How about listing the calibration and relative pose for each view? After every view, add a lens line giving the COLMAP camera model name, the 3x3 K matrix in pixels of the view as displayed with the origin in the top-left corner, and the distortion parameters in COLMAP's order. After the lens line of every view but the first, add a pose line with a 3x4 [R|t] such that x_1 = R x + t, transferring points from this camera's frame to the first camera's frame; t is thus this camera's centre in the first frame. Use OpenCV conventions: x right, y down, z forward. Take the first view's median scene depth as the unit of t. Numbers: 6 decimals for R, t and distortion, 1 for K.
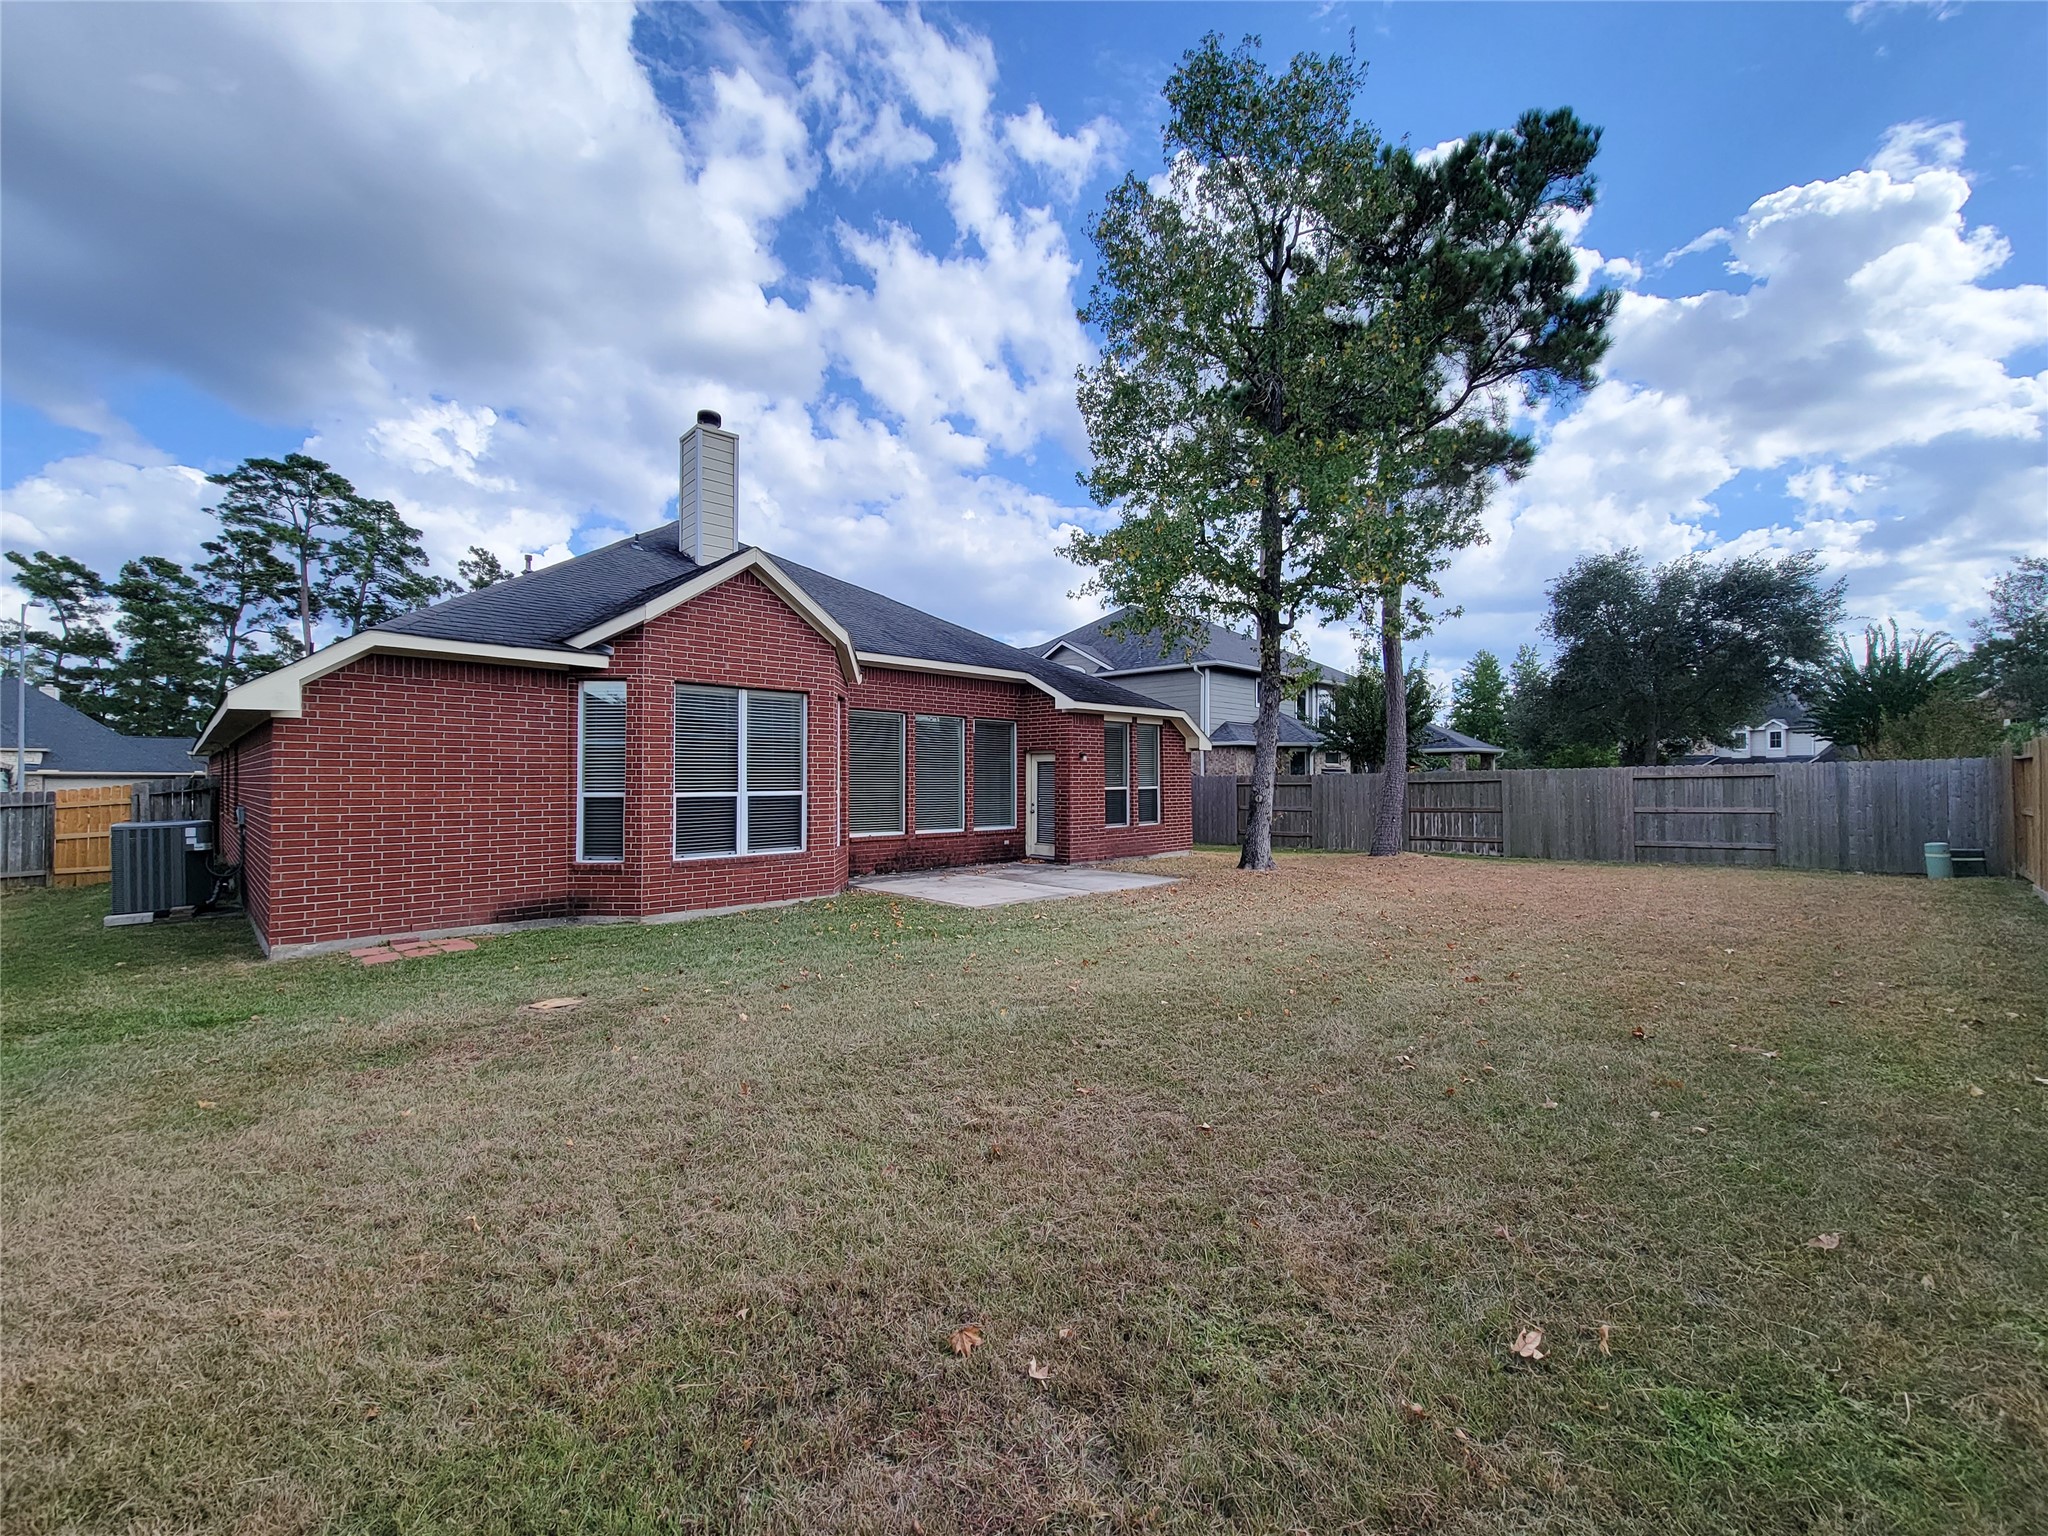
lens RADIAL K [[851.0, 0, 1040.6], [0, 851.0, 759.3], [0, 0, 1]] dist [0.000615, -0.000230]
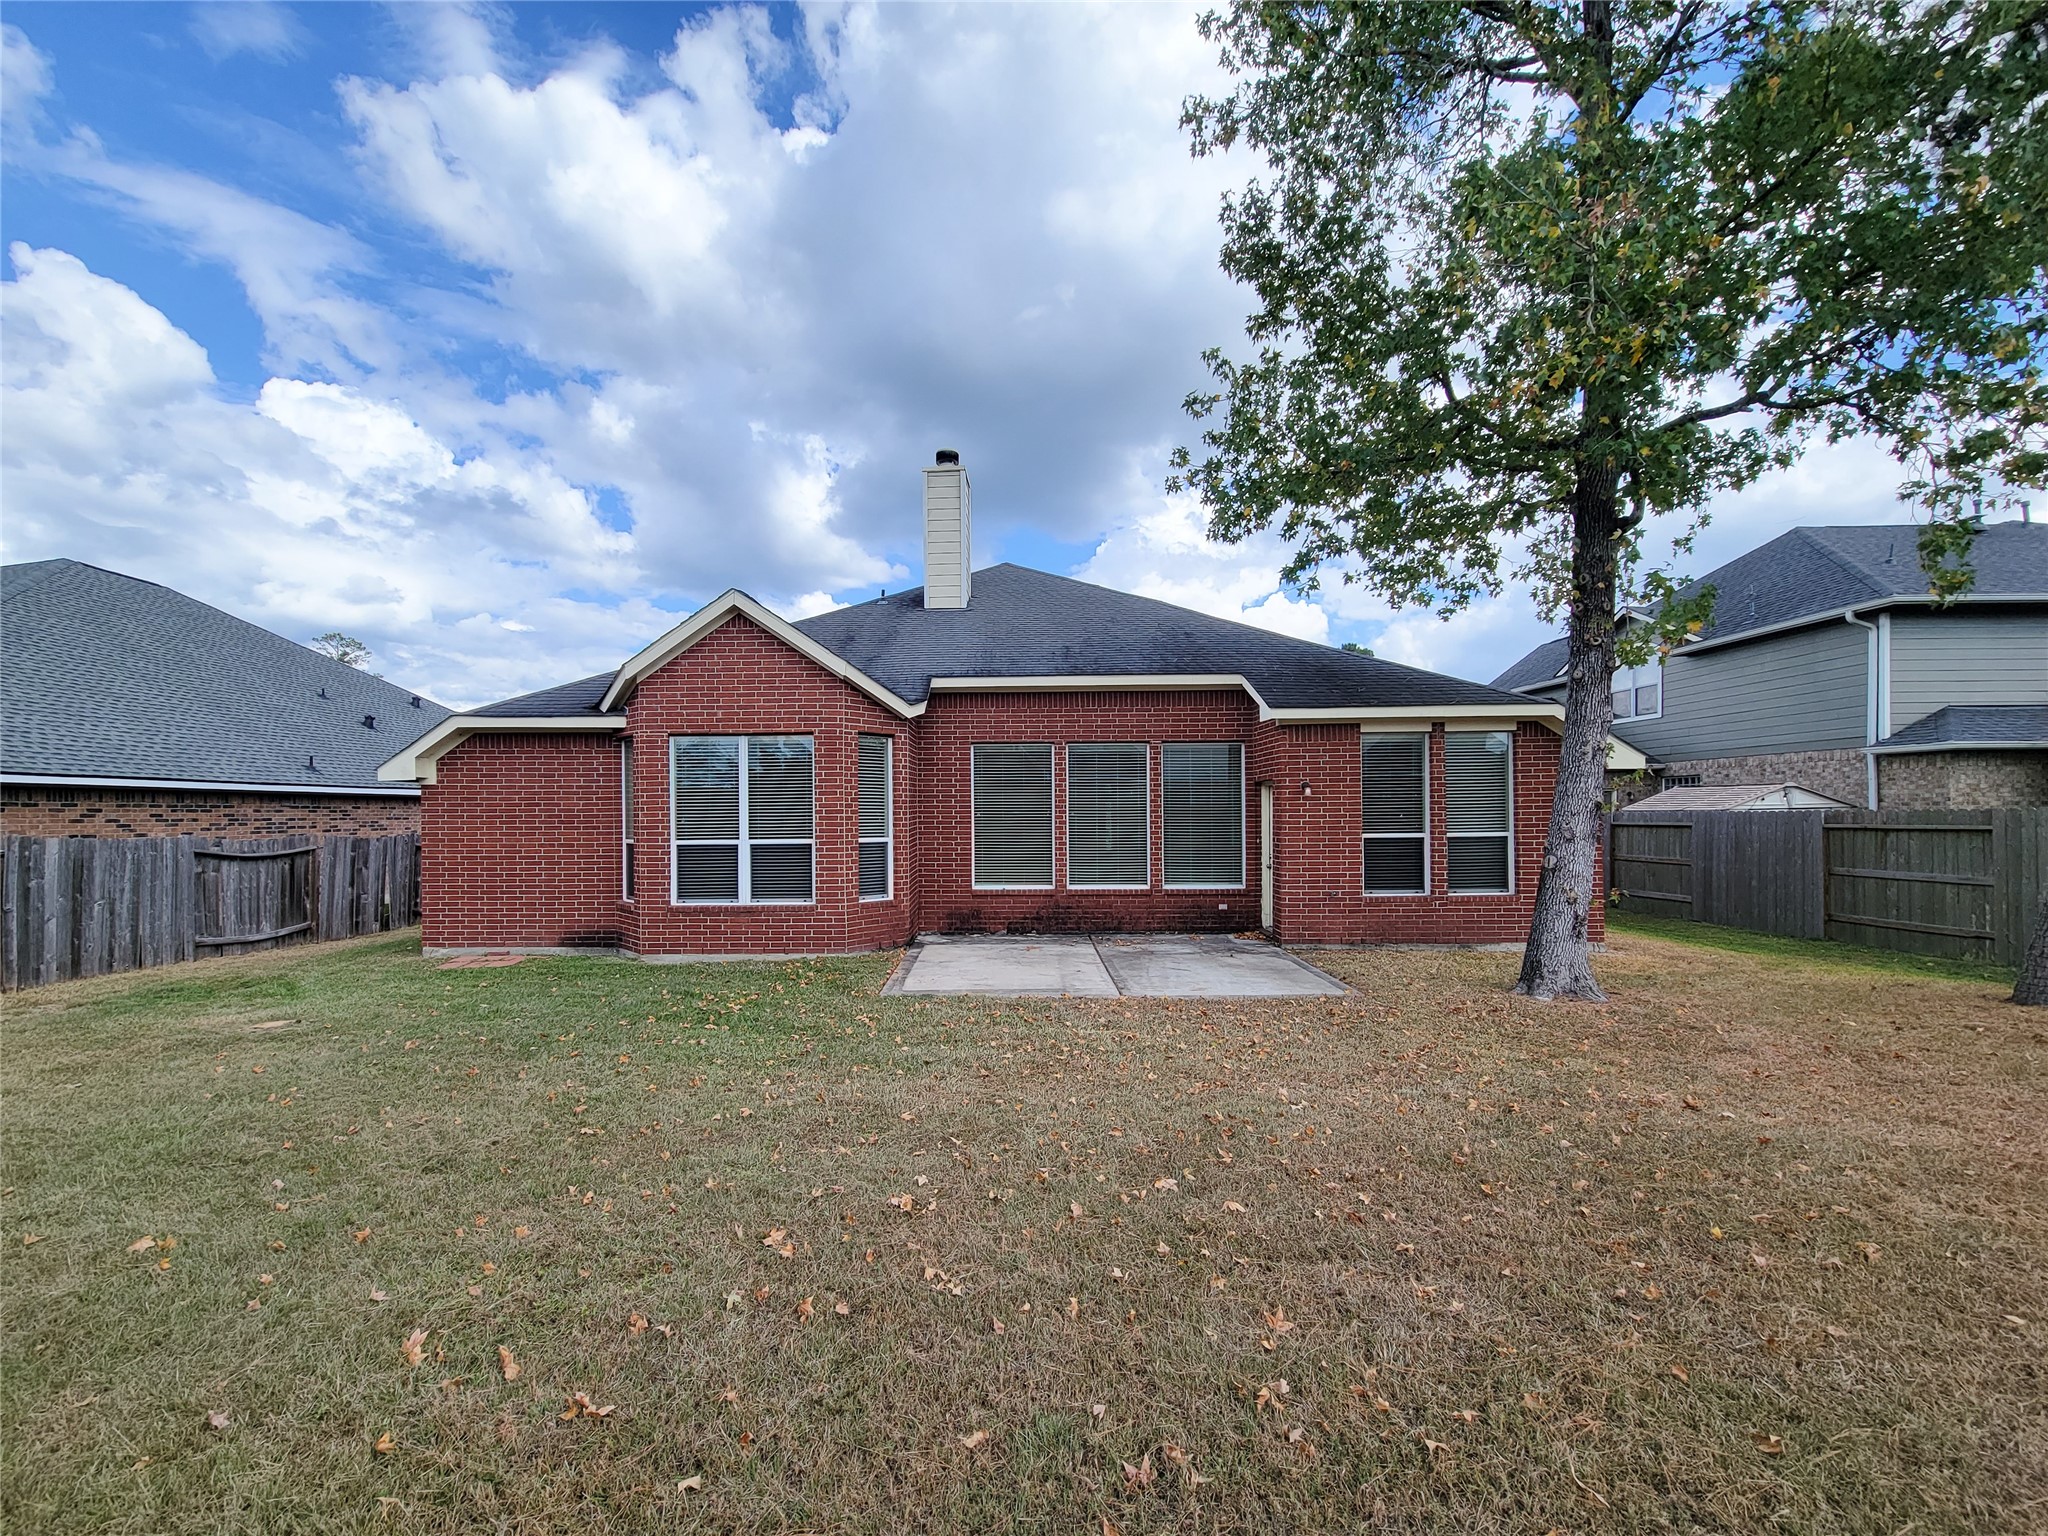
lens RADIAL K [[861.7, 0, 1022.9], [0, 861.7, 811.5], [0, 0, 1]] dist [0.001265, 0.000130]
pose [[0.681149, -0.005582, -0.732124, 0.583076], [0.024775, 0.999574, 0.015429, -0.002101], [0.731726, -0.028648, 0.680997, 0.538850]]
